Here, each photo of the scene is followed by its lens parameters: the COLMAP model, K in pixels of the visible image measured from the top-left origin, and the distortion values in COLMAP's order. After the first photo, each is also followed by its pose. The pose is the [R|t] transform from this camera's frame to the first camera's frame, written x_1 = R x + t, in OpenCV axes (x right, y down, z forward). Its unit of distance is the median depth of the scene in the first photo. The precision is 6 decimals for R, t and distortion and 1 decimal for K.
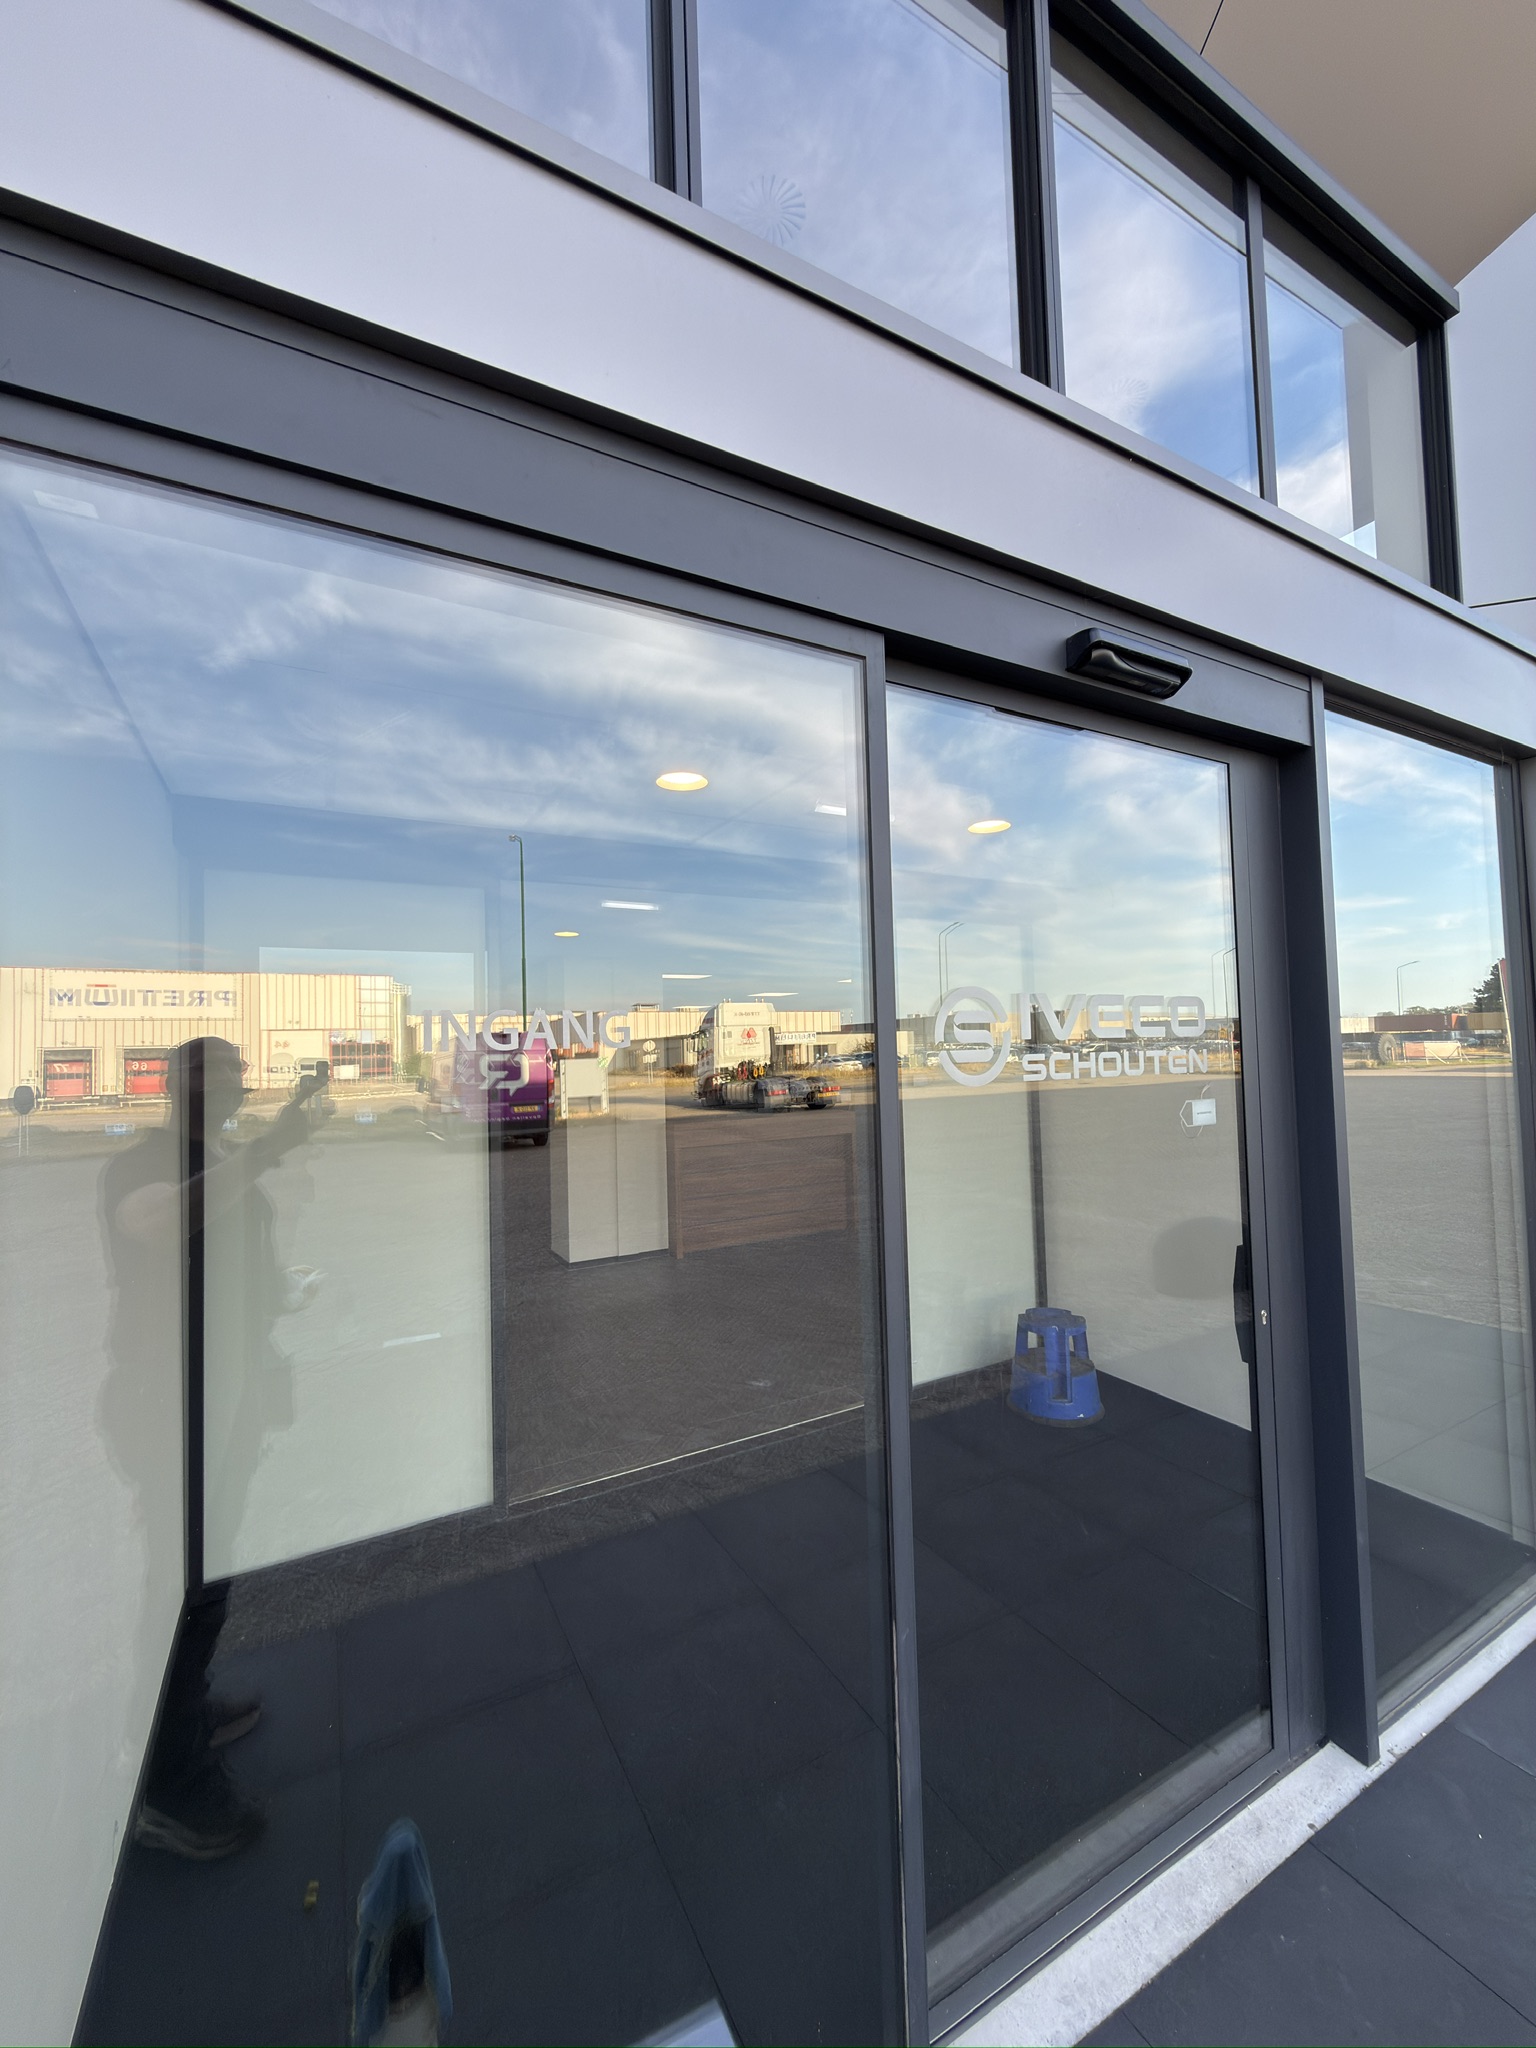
lens RADIAL K [[813.7, 0, 766.0], [0, 813.7, 1015.0], [0, 0, 1]] dist [-0.000012, 0.000036]
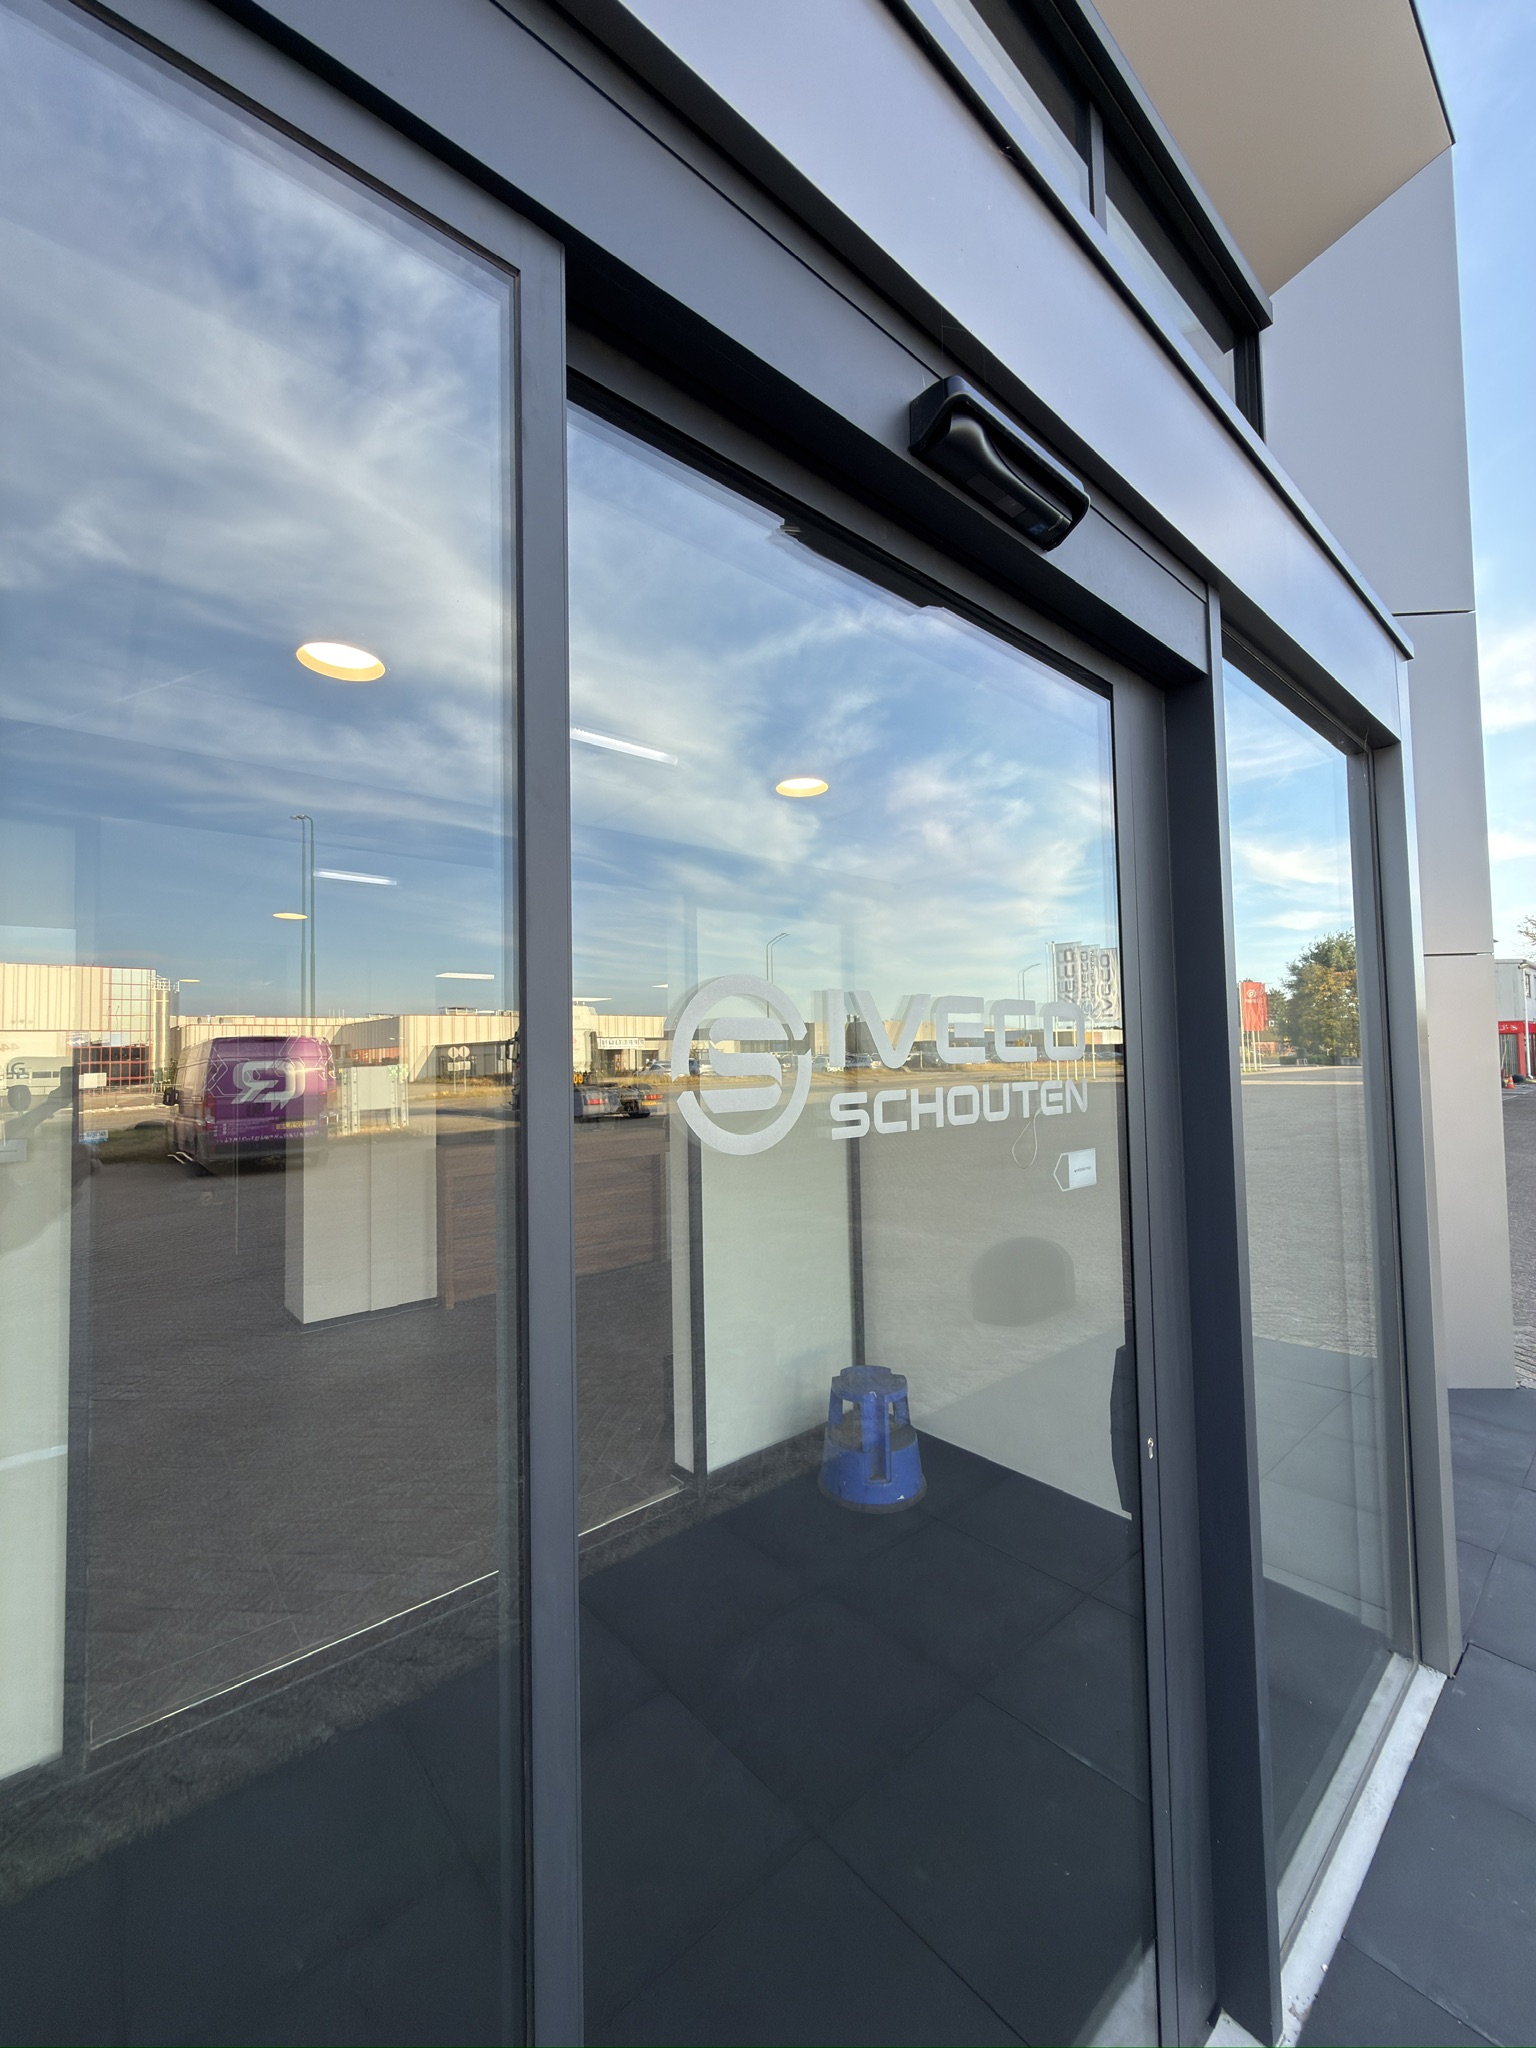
lens RADIAL K [[813.7, 0, 766.6], [0, 813.7, 1025.0], [0, 0, 1]] dist [-0.000012, 0.000036]
pose [[0.978279, 0.011091, 0.206997, 0.062074], [-0.012145, 0.999919, 0.003822, -0.001626], [-0.206938, -0.006253, 0.978334, 0.182954]]
